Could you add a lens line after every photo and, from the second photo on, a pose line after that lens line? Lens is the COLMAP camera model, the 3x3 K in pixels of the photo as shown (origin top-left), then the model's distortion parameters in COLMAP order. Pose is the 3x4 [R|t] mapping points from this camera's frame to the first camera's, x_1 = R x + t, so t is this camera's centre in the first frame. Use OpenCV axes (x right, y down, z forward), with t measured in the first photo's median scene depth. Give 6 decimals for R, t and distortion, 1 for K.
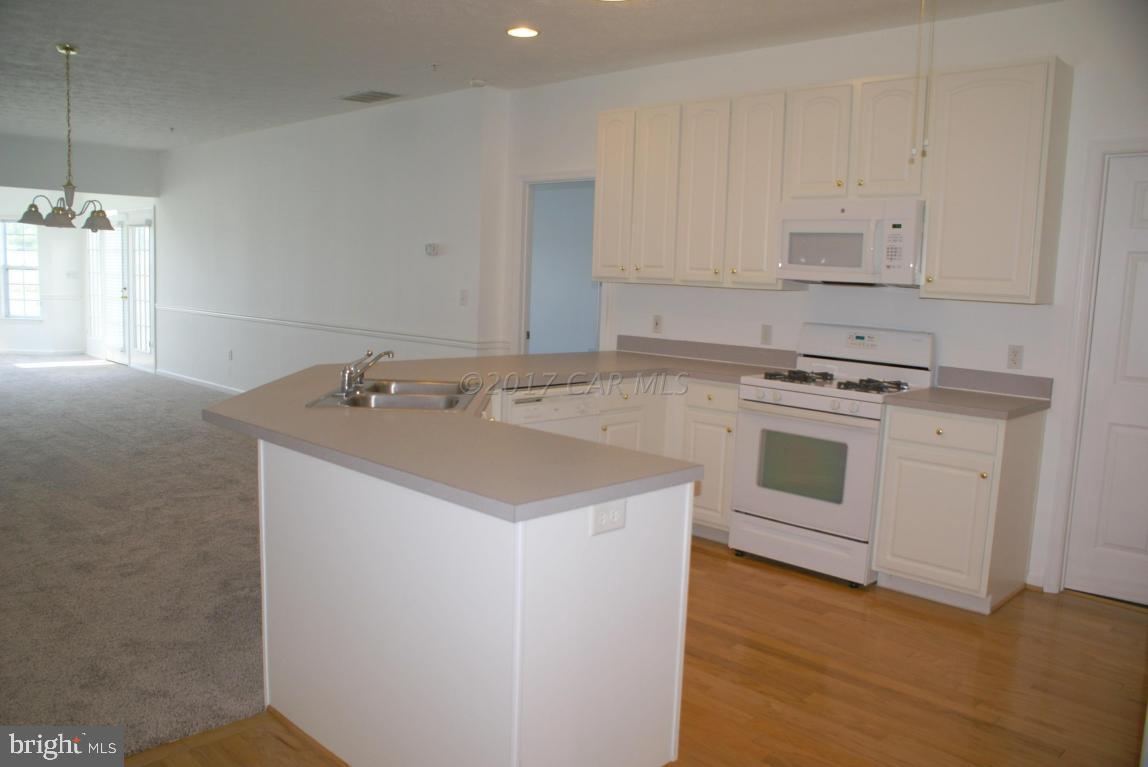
lens RADIAL K [[878.3, 0, 574.0], [0, 878.3, 383.5], [0, 0, 1]] dist [-0.144415, 0.149681]
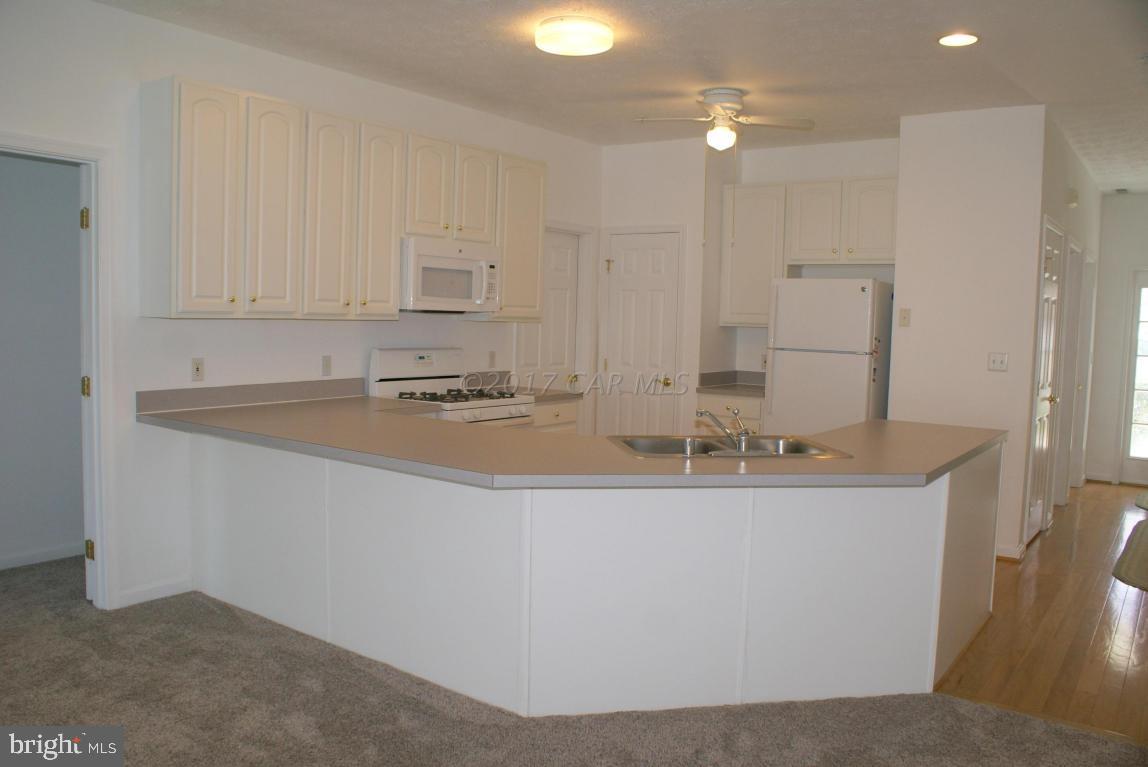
lens RADIAL K [[878.3, 0, 574.0], [0, 878.3, 383.5], [0, 0, 1]] dist [-0.144415, 0.149681]
pose [[-0.116376, -0.115725, 0.986440, -0.844987], [0.093987, 0.987449, 0.126932, -0.147414], [-0.988748, 0.107484, -0.104039, 0.922420]]
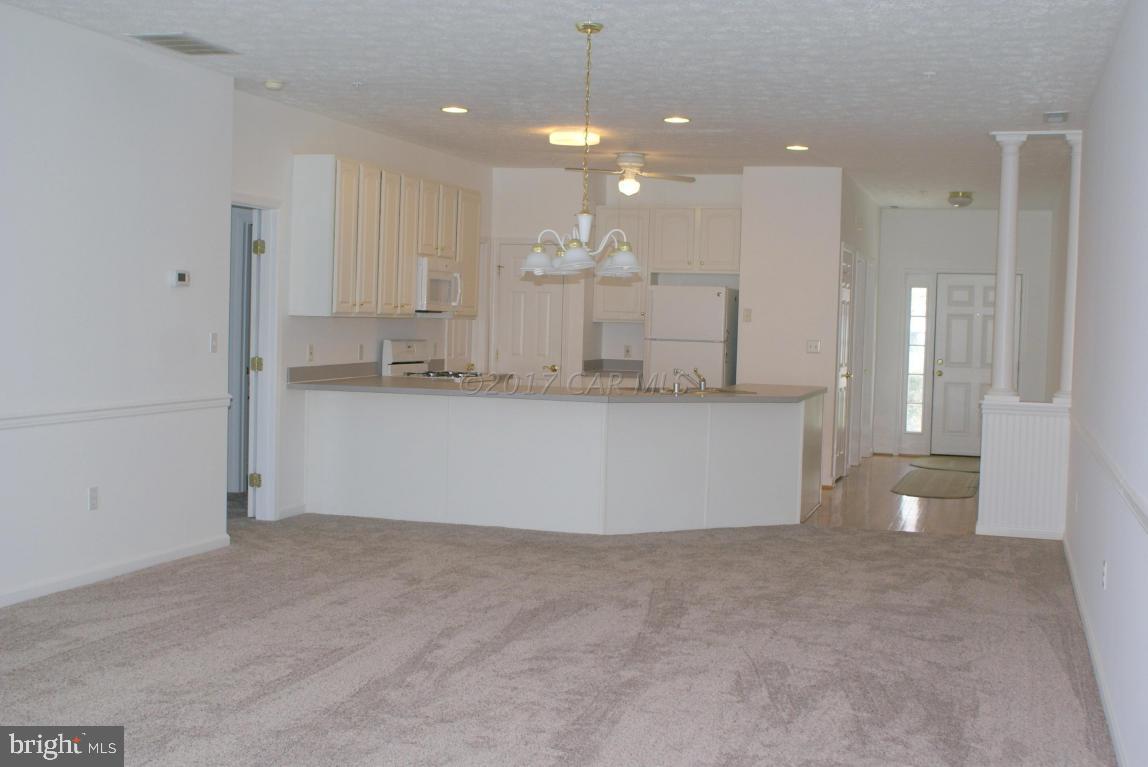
lens RADIAL K [[1406.7, 0, 574.0], [0, 1406.7, 383.5], [0, 0, 1]] dist [0.008739, 0.002193]
pose [[-0.434661, -0.093074, 0.895772, -1.889254], [0.067846, 0.988435, 0.135623, -0.288773], [-0.898035, 0.119725, -0.423319, 1.717846]]
